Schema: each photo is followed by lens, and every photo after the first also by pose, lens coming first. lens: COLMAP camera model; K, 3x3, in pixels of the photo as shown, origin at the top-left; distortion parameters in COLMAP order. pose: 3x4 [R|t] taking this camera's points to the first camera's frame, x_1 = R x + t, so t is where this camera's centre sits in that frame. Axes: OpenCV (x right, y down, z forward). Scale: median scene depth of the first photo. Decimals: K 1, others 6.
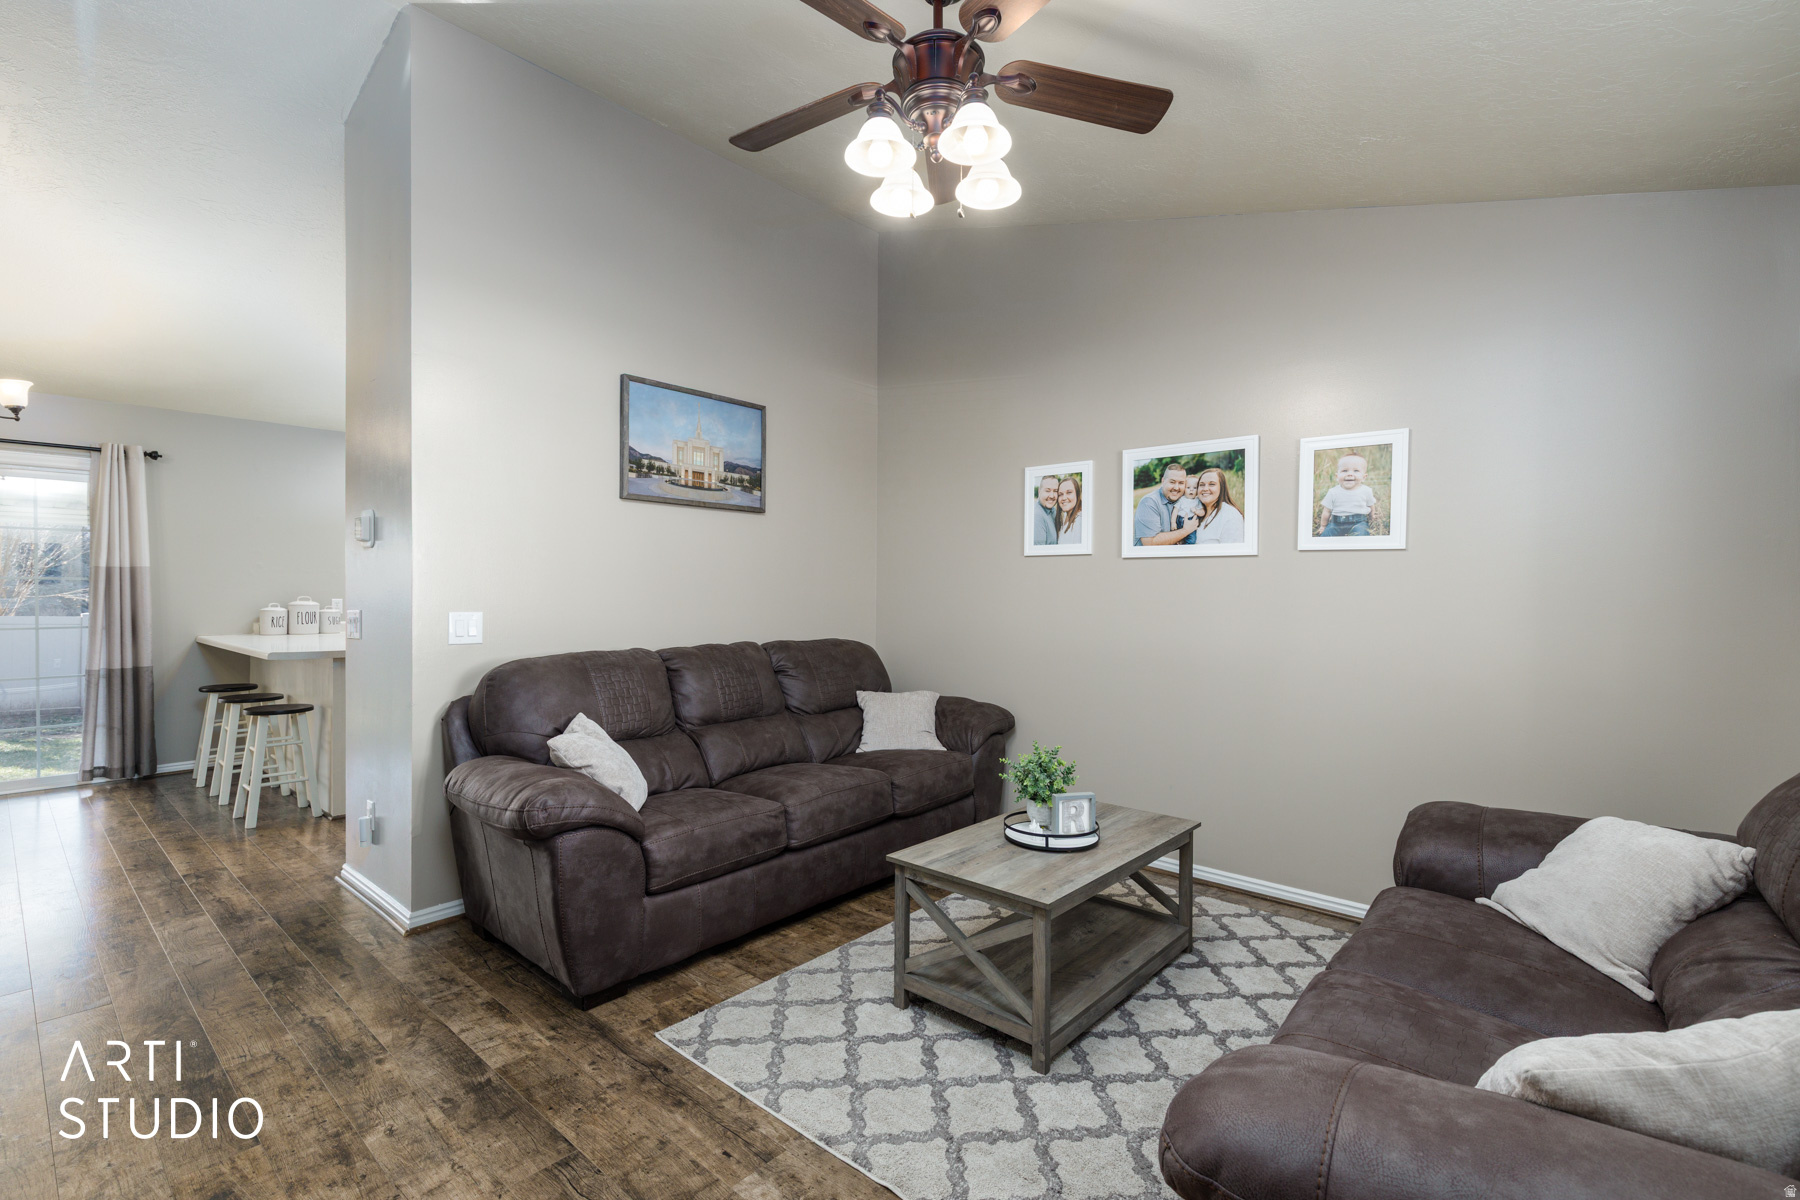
lens RADIAL K [[809.5, 0, 901.7], [0, 809.5, 593.6], [0, 0, 1]] dist [0.008467, -0.001465]
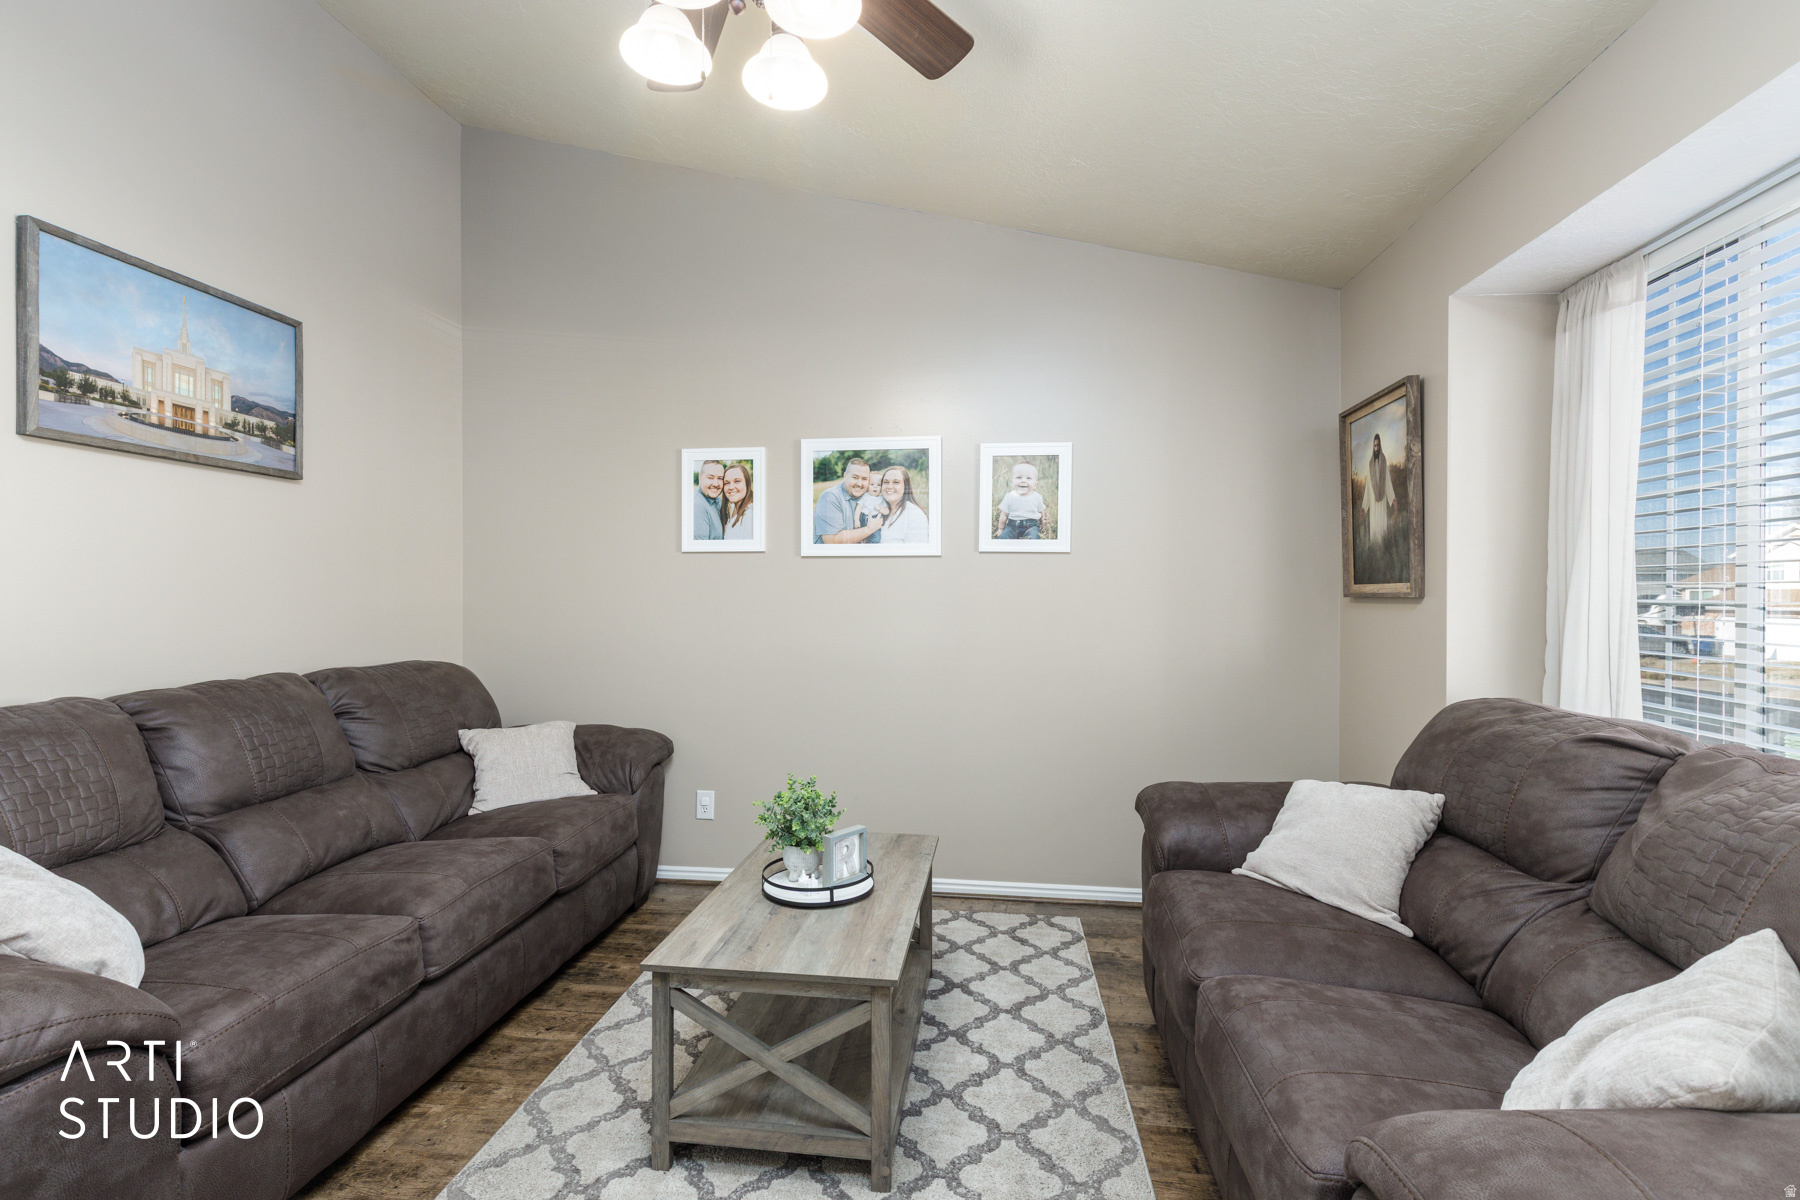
lens RADIAL K [[809.5, 0, 901.7], [0, 809.5, 593.6], [0, 0, 1]] dist [0.008467, -0.001465]
pose [[0.832598, -0.007345, 0.553829, -0.157827], [0.008265, 0.999965, 0.000836, -0.001928], [-0.553816, 0.003881, 0.832630, 0.194855]]
